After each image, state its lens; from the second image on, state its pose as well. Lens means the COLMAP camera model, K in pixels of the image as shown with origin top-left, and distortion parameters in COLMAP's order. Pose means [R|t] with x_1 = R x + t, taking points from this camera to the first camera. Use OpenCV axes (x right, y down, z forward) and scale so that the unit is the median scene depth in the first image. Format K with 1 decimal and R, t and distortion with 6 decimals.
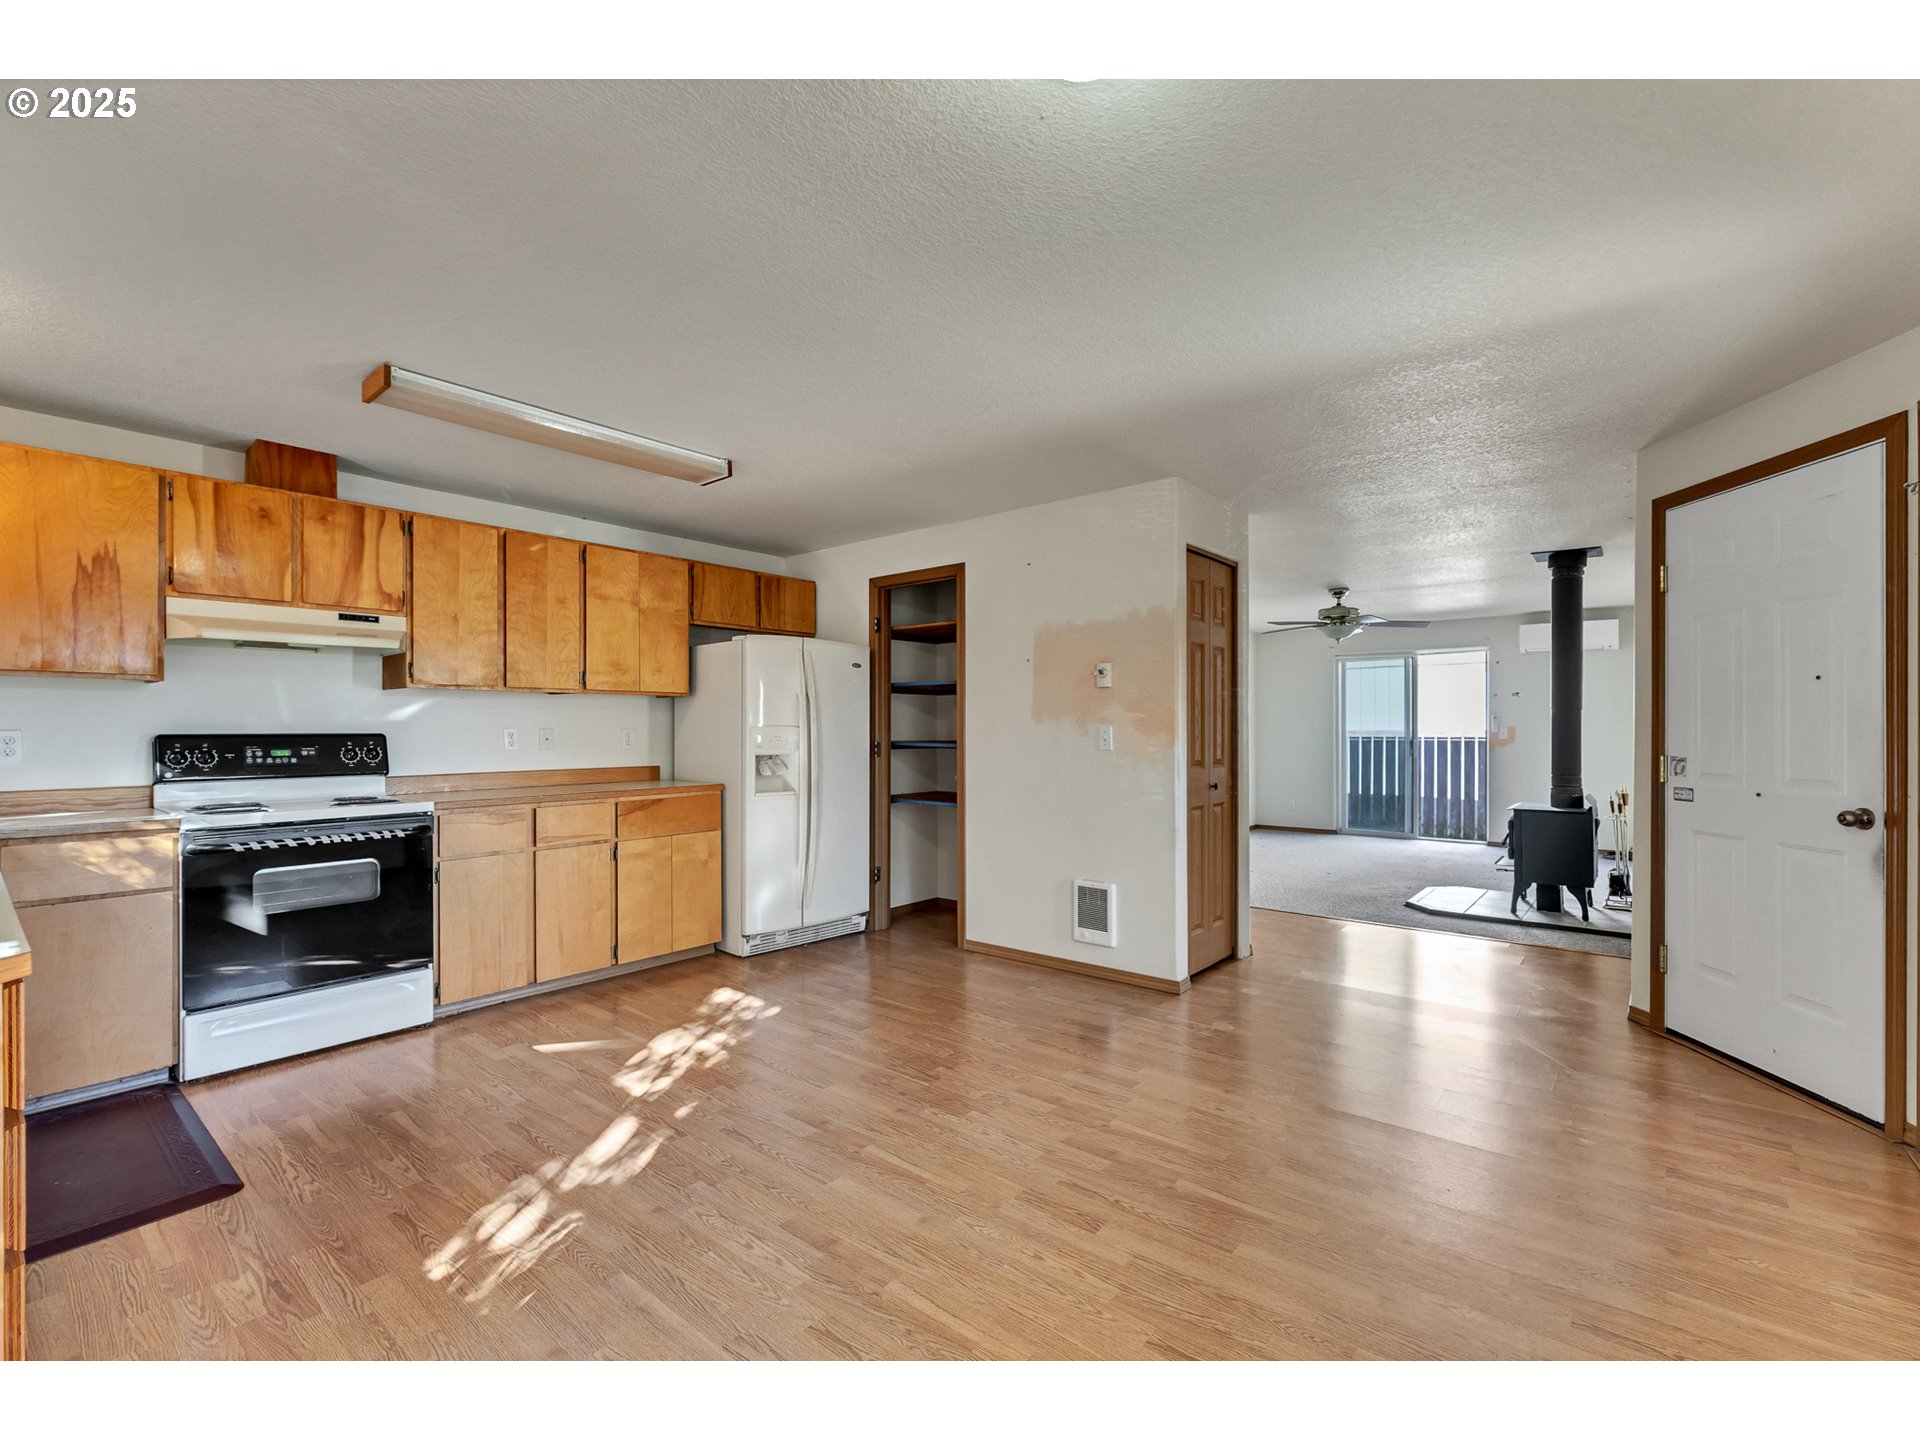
lens RADIAL K [[842.6, 0, 960.6], [0, 842.6, 728.5], [0, 0, 1]] dist [0.000608, 0.000034]
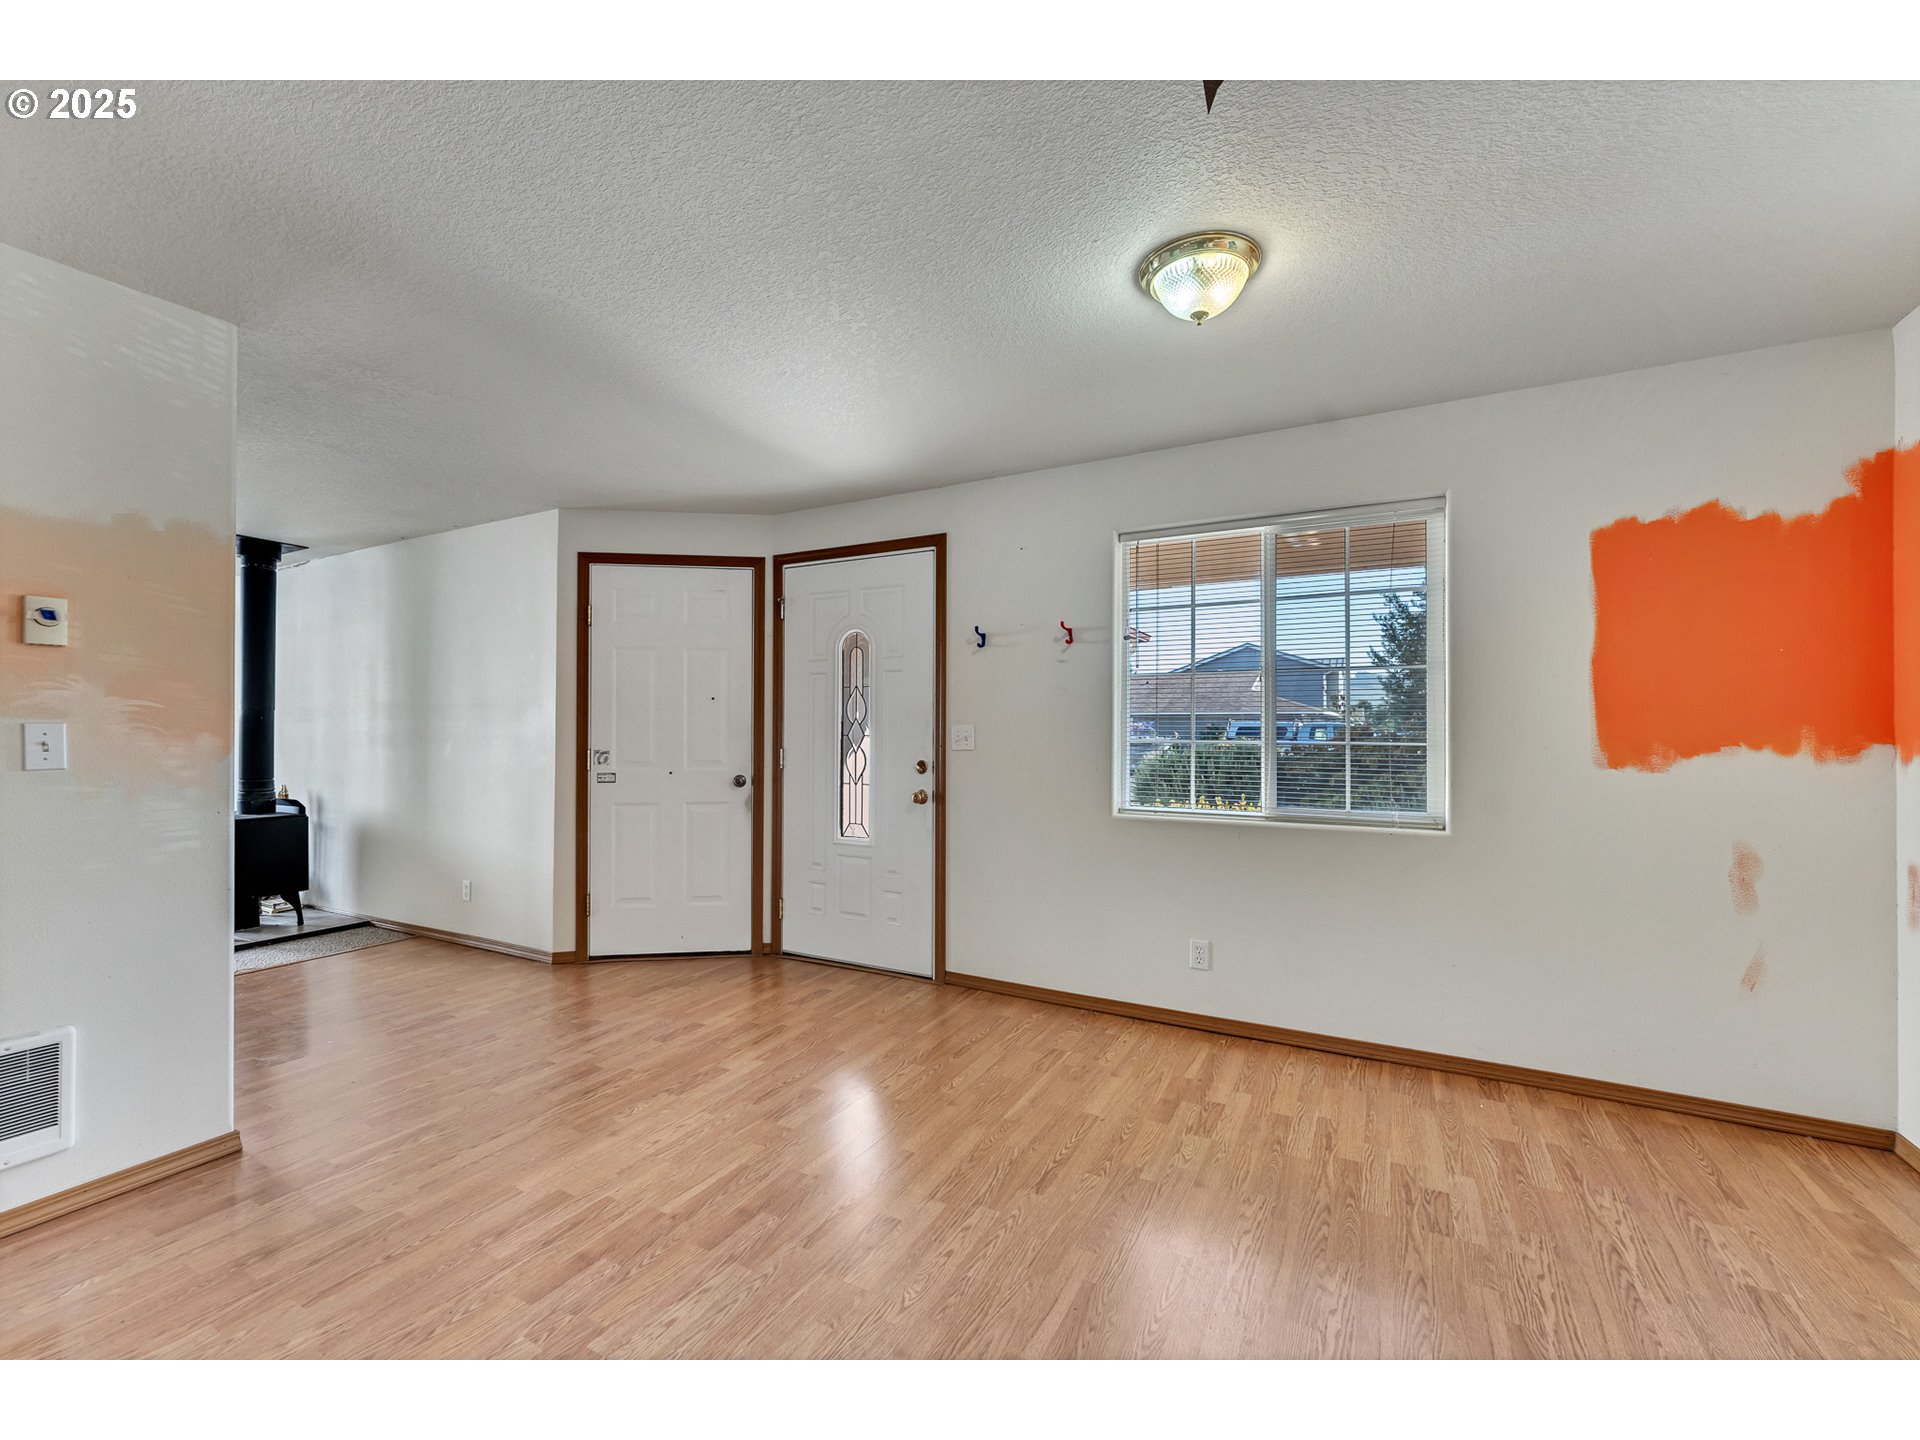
lens RADIAL K [[789.1, 0, 952.9], [0, 789.1, 726.3], [0, 0, 1]] dist [-0.002154, 0.000072]
pose [[-0.185890, 0.006370, 0.982550, -0.446040], [-0.000090, 0.999979, -0.006500, 0.003080], [-0.982571, -0.001296, -0.185885, 0.625173]]
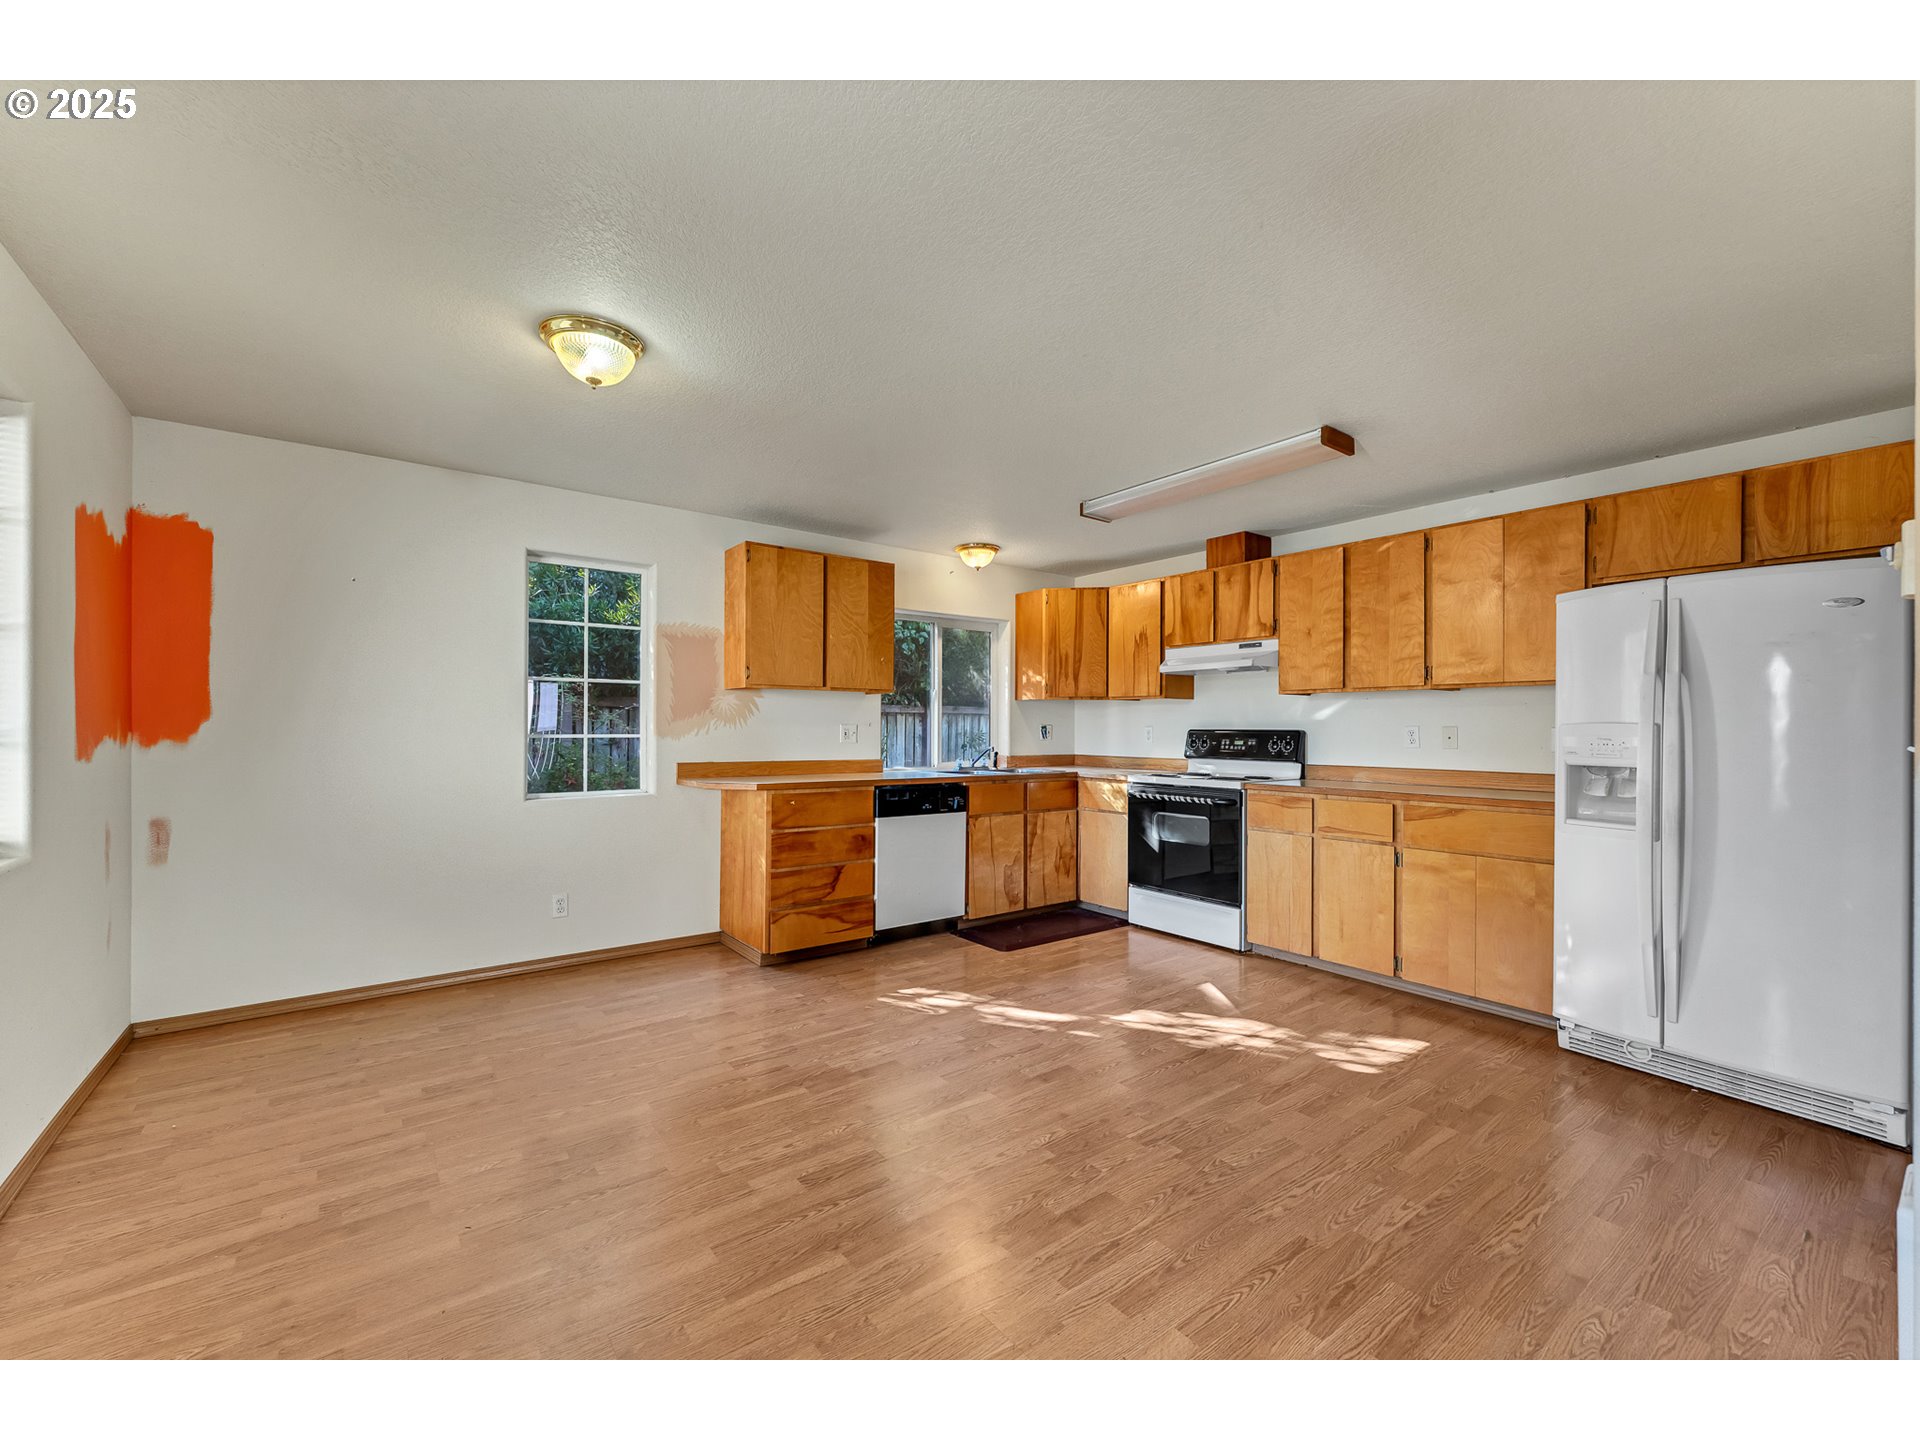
lens RADIAL K [[789.1, 0, 954.0], [0, 789.1, 725.0], [0, 0, 1]] dist [-0.002154, 0.000072]
pose [[-0.231310, -0.003439, -0.972874, 0.625135], [-0.005319, 0.999983, -0.002270, 0.003851], [0.972865, 0.004650, -0.231325, 0.803094]]
